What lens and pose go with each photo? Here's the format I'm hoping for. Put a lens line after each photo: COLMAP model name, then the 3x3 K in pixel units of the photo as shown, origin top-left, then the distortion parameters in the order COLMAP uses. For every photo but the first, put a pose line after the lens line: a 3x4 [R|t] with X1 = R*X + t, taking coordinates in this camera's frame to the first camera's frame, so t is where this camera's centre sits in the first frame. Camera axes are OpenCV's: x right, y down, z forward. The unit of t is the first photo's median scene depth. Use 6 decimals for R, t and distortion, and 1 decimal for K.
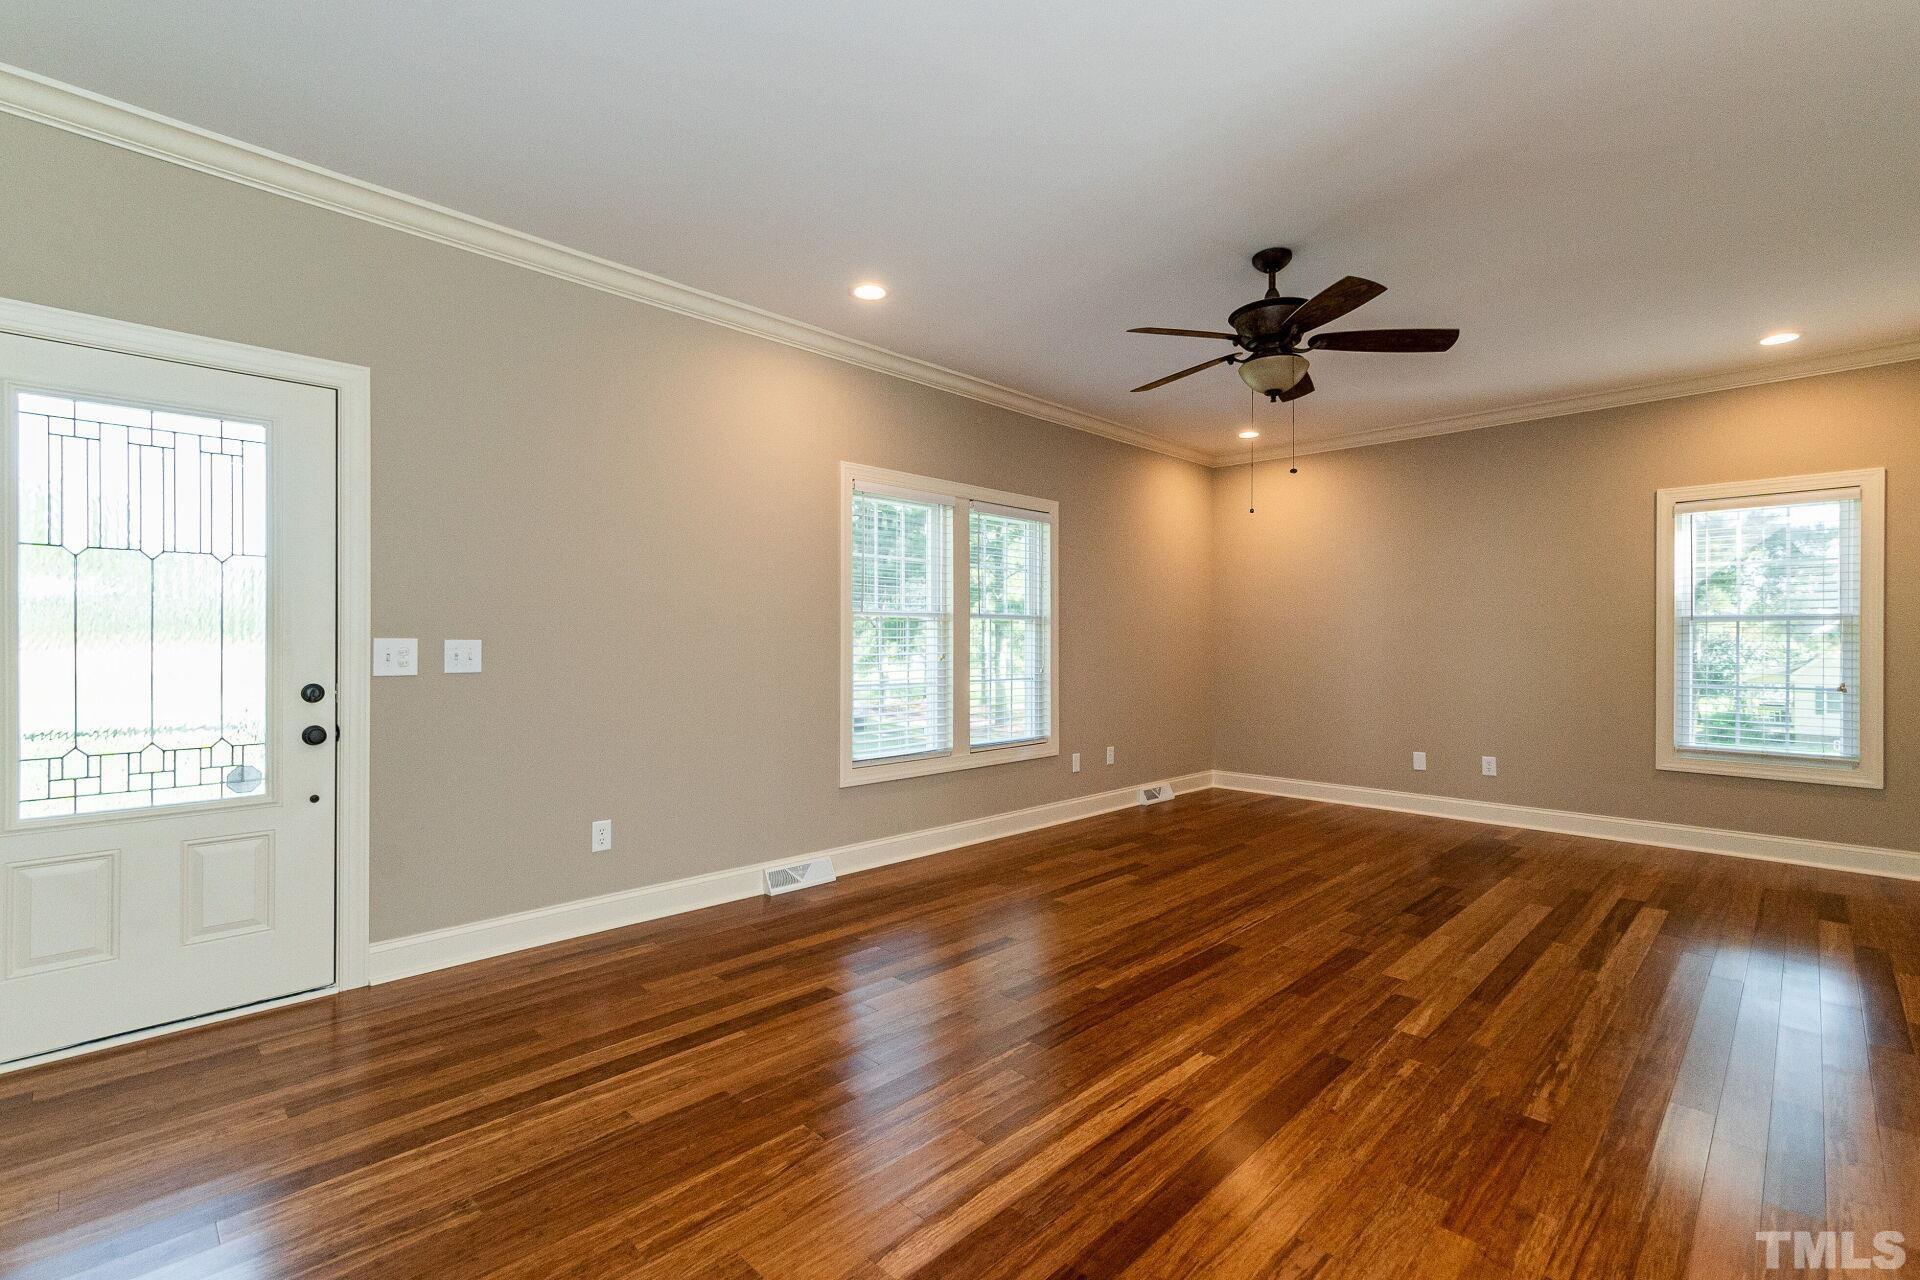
lens RADIAL K [[864.7, 0, 942.2], [0, 864.7, 635.3], [0, 0, 1]] dist [-0.000188, -0.000029]
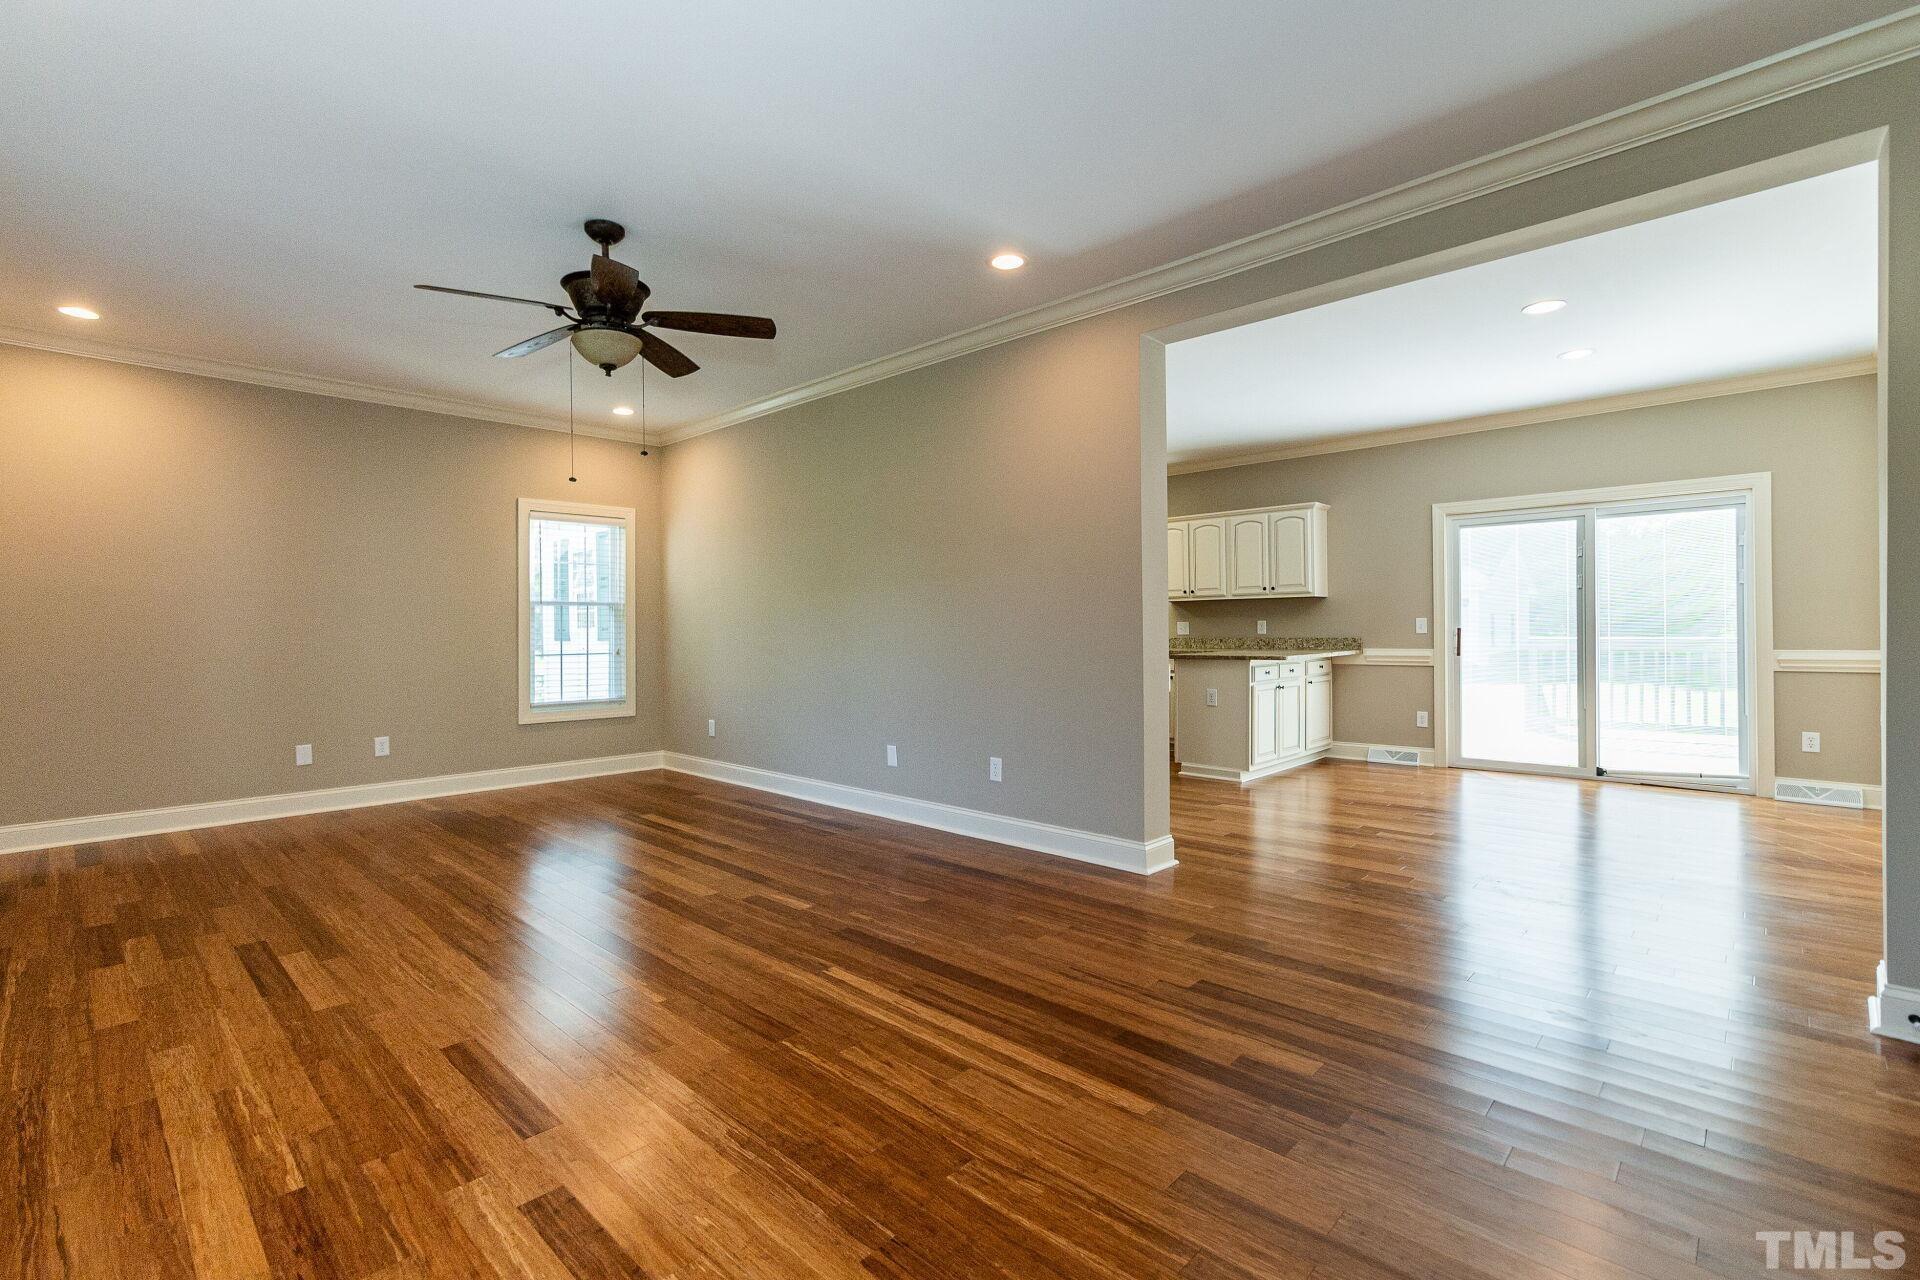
lens RADIAL K [[864.7, 0, 942.2], [0, 864.7, 635.3], [0, 0, 1]] dist [-0.000188, -0.000029]
pose [[-0.024923, -0.012754, 0.999608, -0.720557], [-0.004794, 0.999909, 0.012639, 0.015849], [-0.999678, -0.004477, -0.024982, 0.735992]]
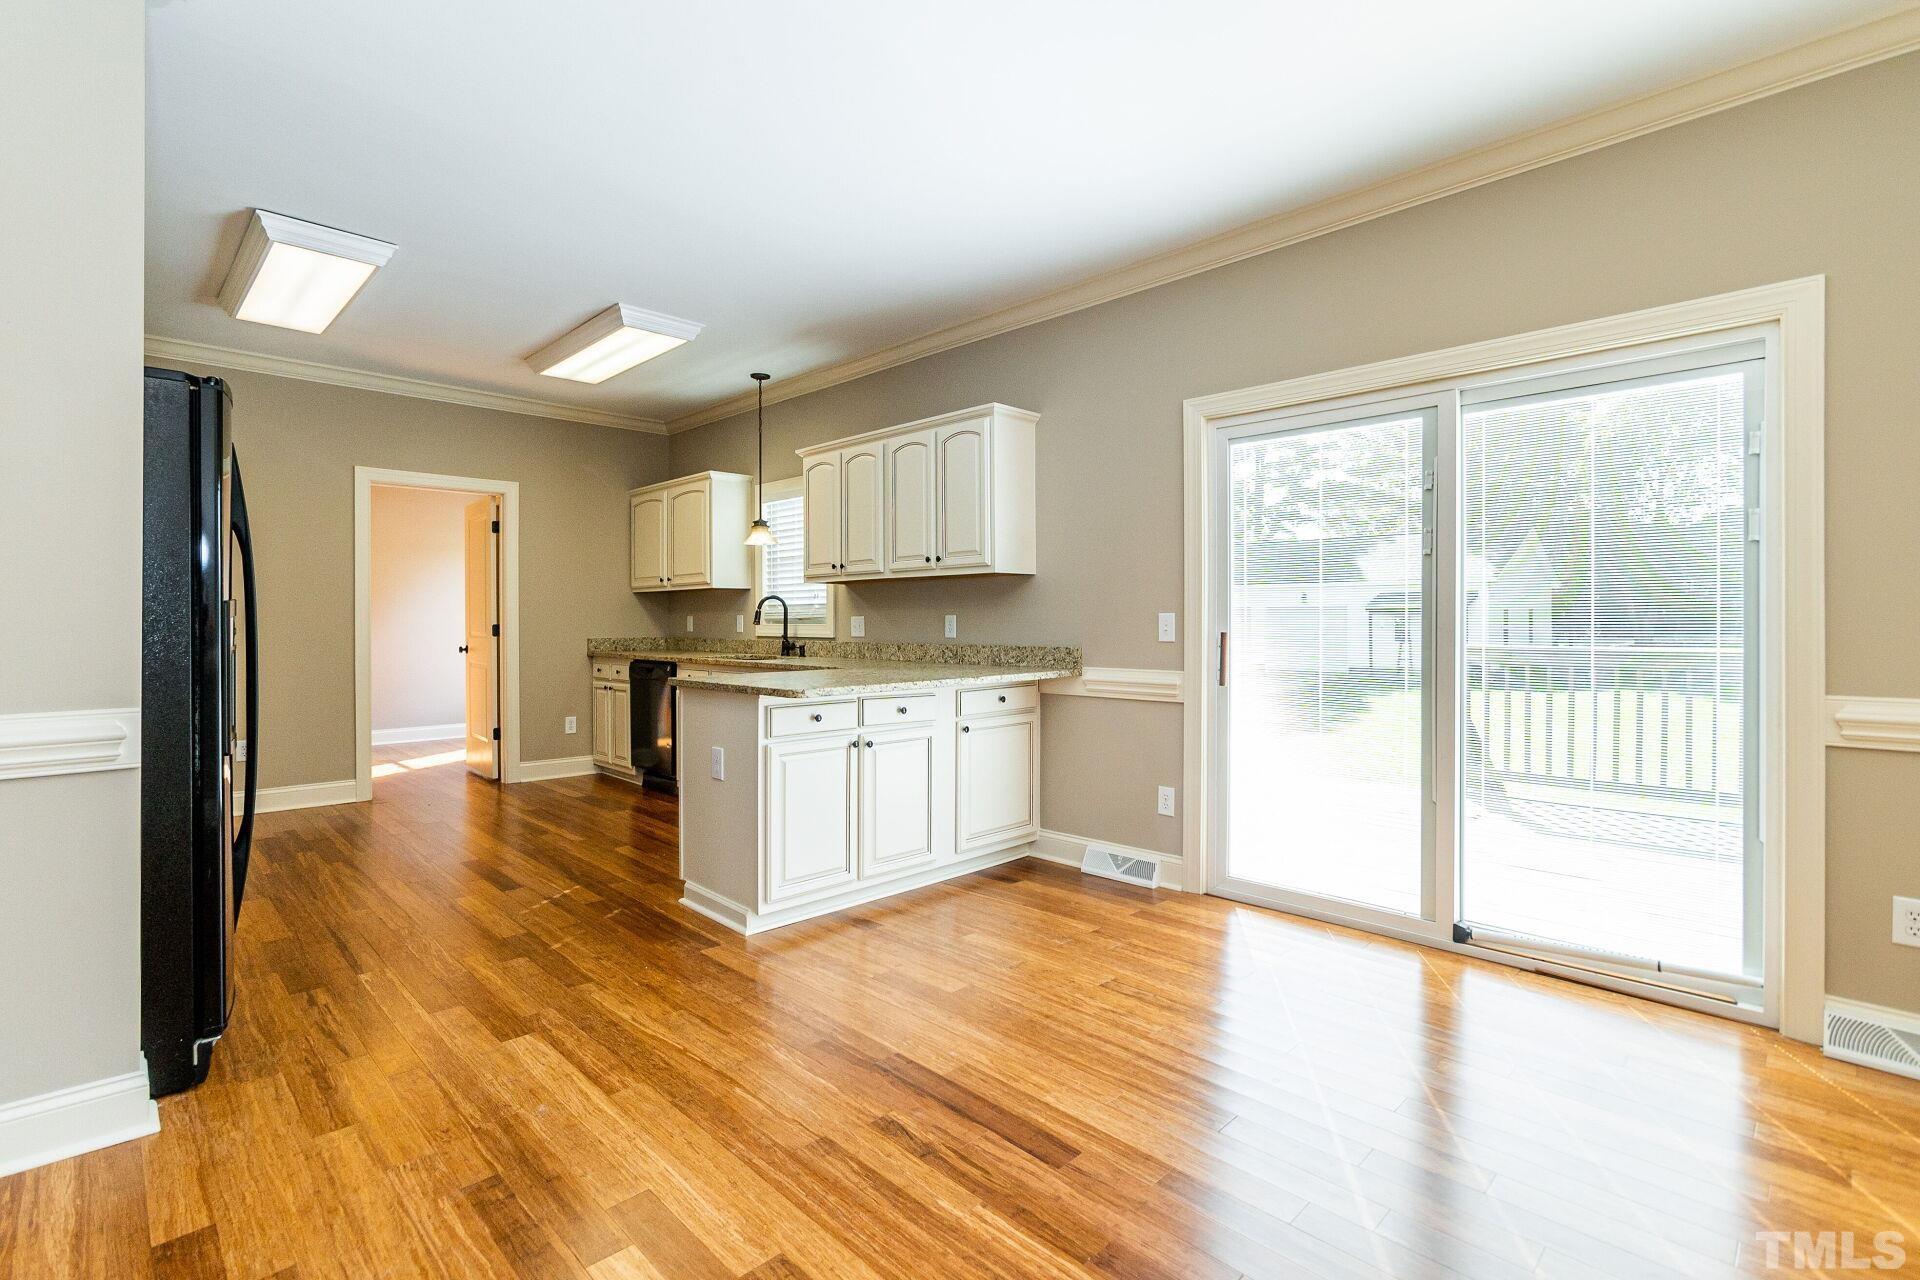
lens RADIAL K [[851.5, 0, 957.6], [0, 851.5, 627.9], [0, 0, 1]] dist [-0.020958, 0.000565]
pose [[-0.017065, -0.012481, 0.999776, 0.362586], [-0.016050, 0.999797, 0.012207, 0.003323], [-0.999726, -0.015838, -0.017262, -0.304757]]
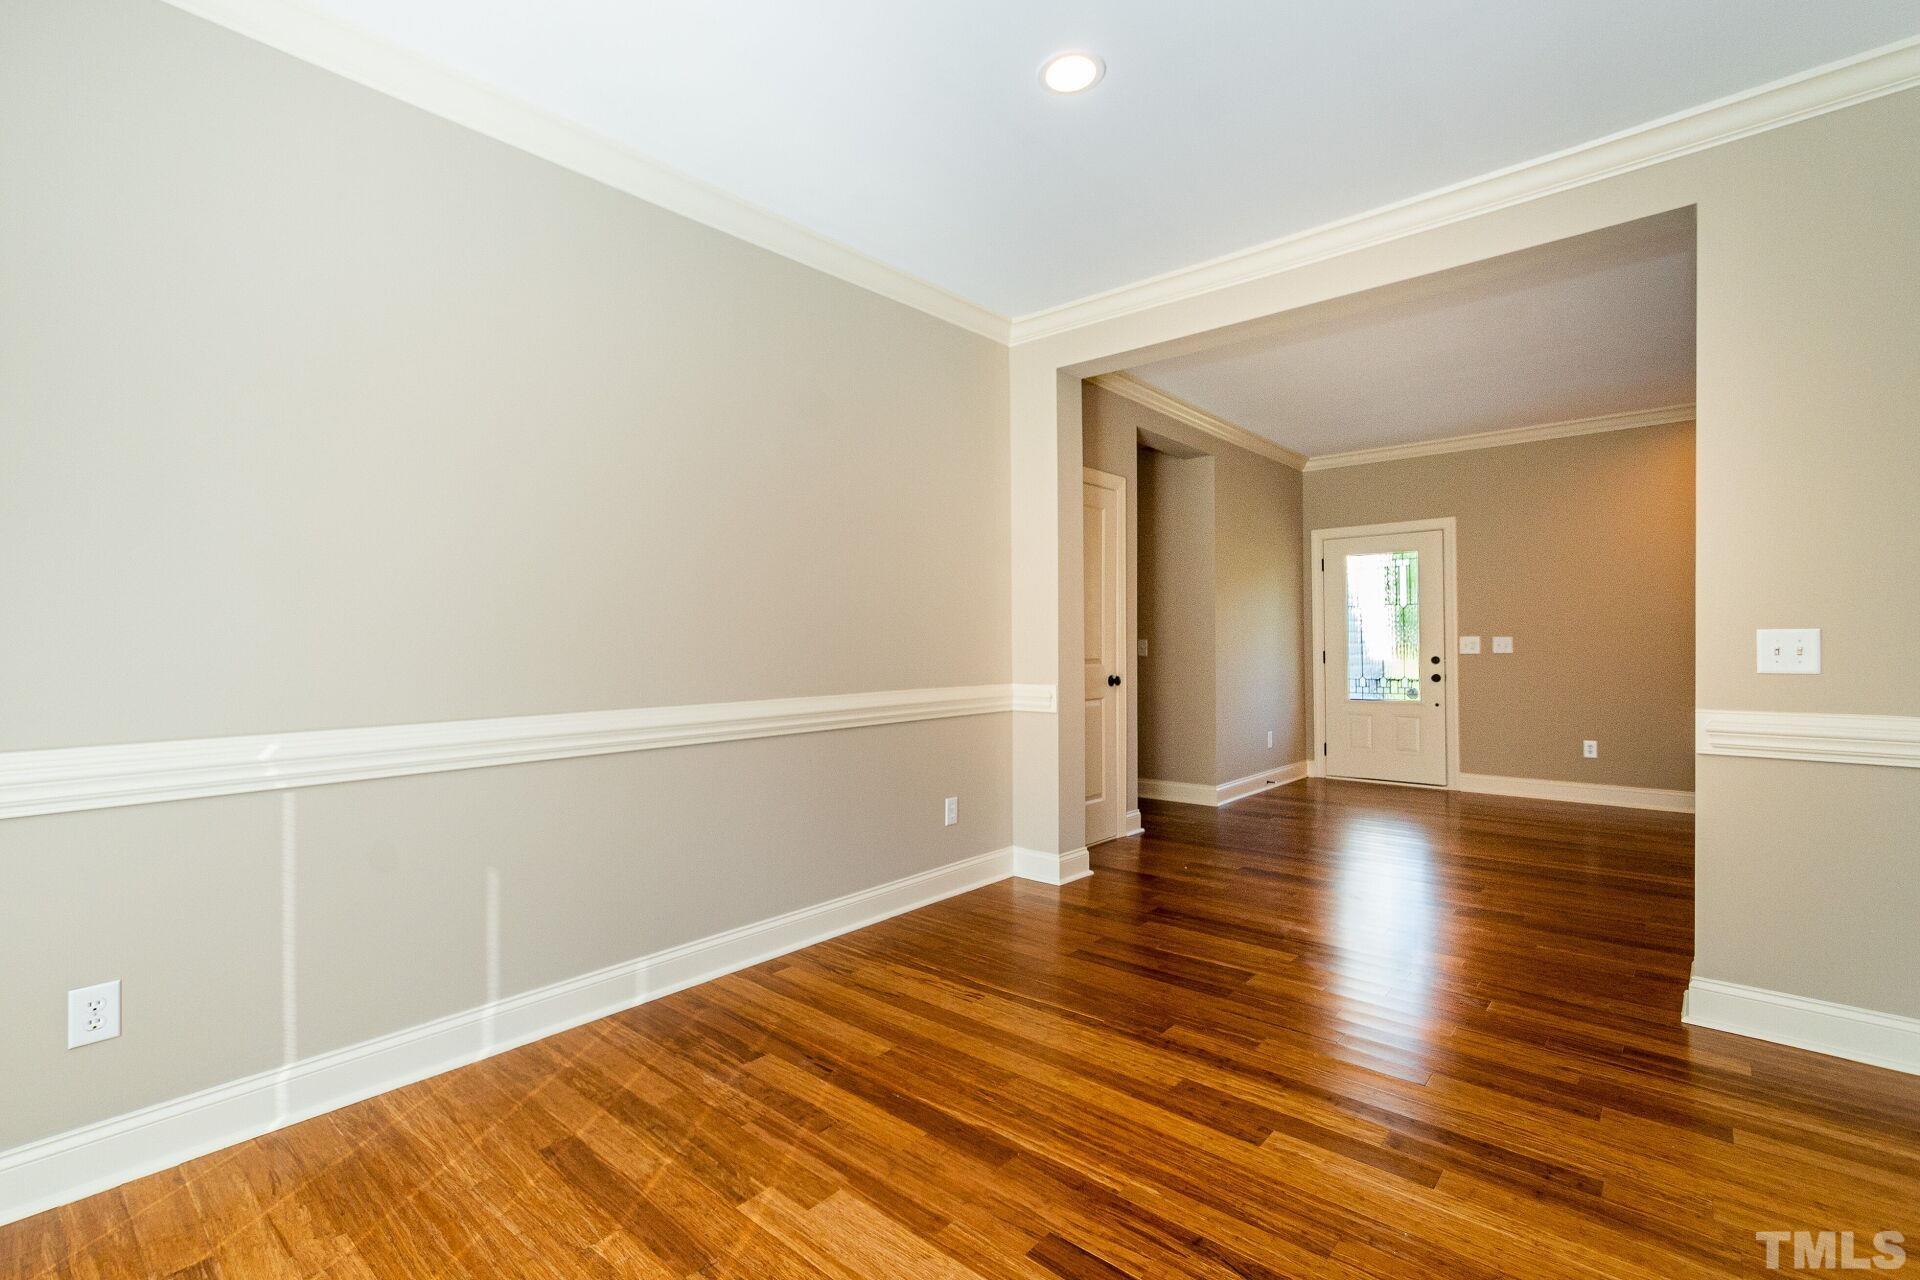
lens RADIAL K [[864.7, 0, 942.2], [0, 864.7, 635.3], [0, 0, 1]] dist [-0.000188, -0.000029]
pose [[0.064975, -0.011723, -0.997818, 1.515608], [0.017682, 0.999788, -0.010594, -0.000633], [0.997730, -0.016955, 0.065168, -0.492846]]
